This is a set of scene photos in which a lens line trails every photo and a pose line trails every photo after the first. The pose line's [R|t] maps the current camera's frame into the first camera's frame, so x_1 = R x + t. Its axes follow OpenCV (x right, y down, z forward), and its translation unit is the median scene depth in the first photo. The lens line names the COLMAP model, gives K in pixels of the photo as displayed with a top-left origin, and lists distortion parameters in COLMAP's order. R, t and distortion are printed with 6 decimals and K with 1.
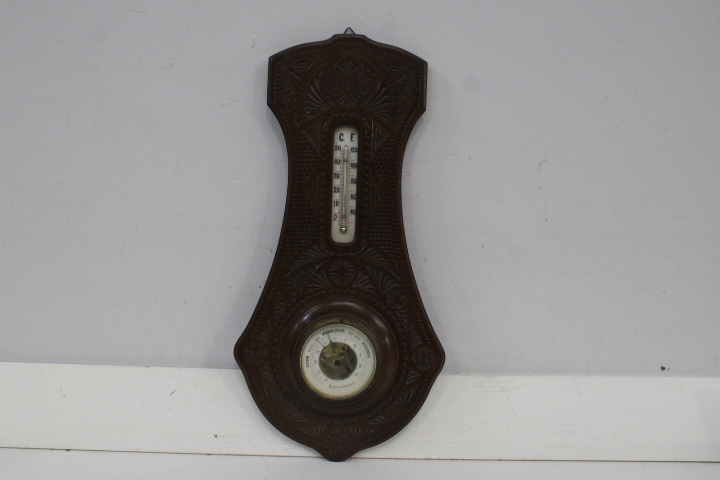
lens RADIAL K [[718.5, 0, 356.4], [0, 718.5, 241.9], [0, 0, 1]] dist [-0.084307, 0.000000]
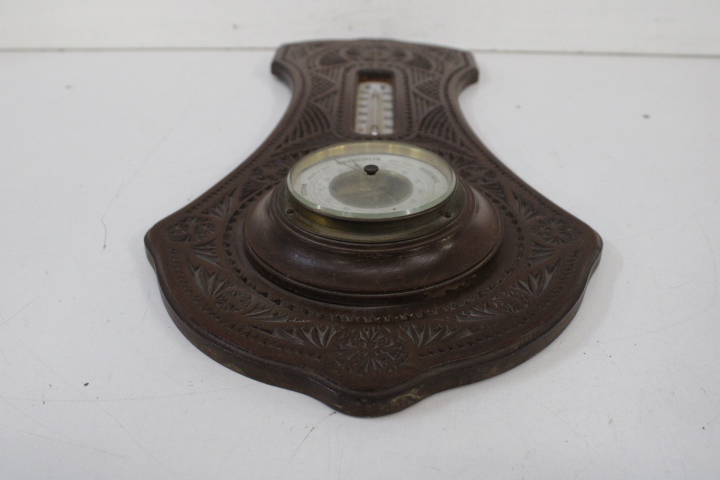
lens RADIAL K [[764.2, 0, 361.6], [0, 764.2, 239.1], [0, 0, 1]] dist [-0.088871, 0.000000]
pose [[0.999929, -0.010754, 0.005177, -0.033309], [0.009585, 0.465033, -0.885242, 0.593953], [0.007112, 0.885228, 0.465103, 0.778023]]
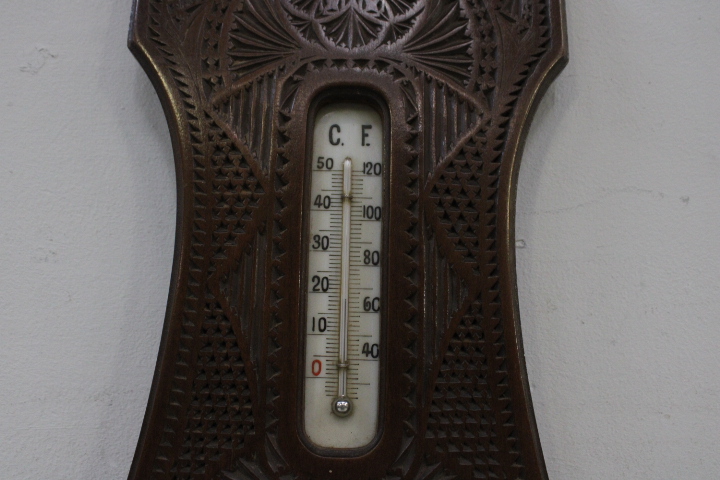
lens RADIAL K [[675.8, 0, 360.1], [0, 675.8, 241.0], [0, 0, 1]] dist [-0.099793, 0.000000]
pose [[0.999940, -0.010743, -0.001901, -0.008505], [0.009938, 0.968819, -0.247571, -0.014596], [0.004501, 0.247537, 0.968868, 0.692578]]
